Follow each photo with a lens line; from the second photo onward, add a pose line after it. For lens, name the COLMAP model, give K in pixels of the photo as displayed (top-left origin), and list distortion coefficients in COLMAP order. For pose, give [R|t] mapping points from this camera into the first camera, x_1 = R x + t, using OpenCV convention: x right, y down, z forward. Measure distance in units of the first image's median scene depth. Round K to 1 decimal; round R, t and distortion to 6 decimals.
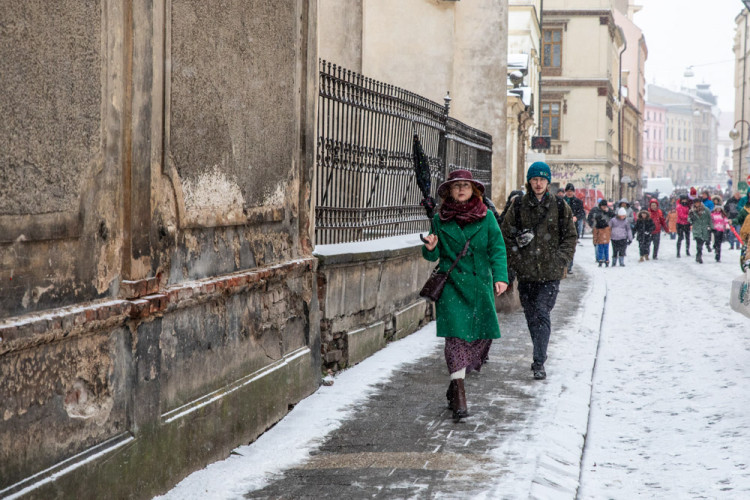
lens RADIAL K [[1637.3, 0, 375.0], [0, 1637.3, 250.0], [0, 0, 1]] dist [0.121618, 0.502887]
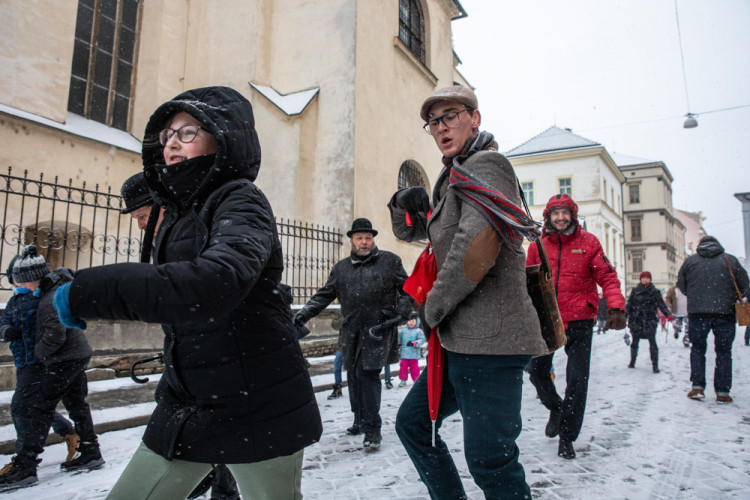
lens RADIAL K [[537.6, 0, 375.0], [0, 537.6, 250.0], [0, 0, 1]] dist [-0.134008, 0.097981]
pose [[0.894684, -0.054079, -0.443415, 0.255110], [-0.009617, 0.990083, -0.140156, -0.003460], [0.446597, 0.129660, 0.885291, 0.684418]]
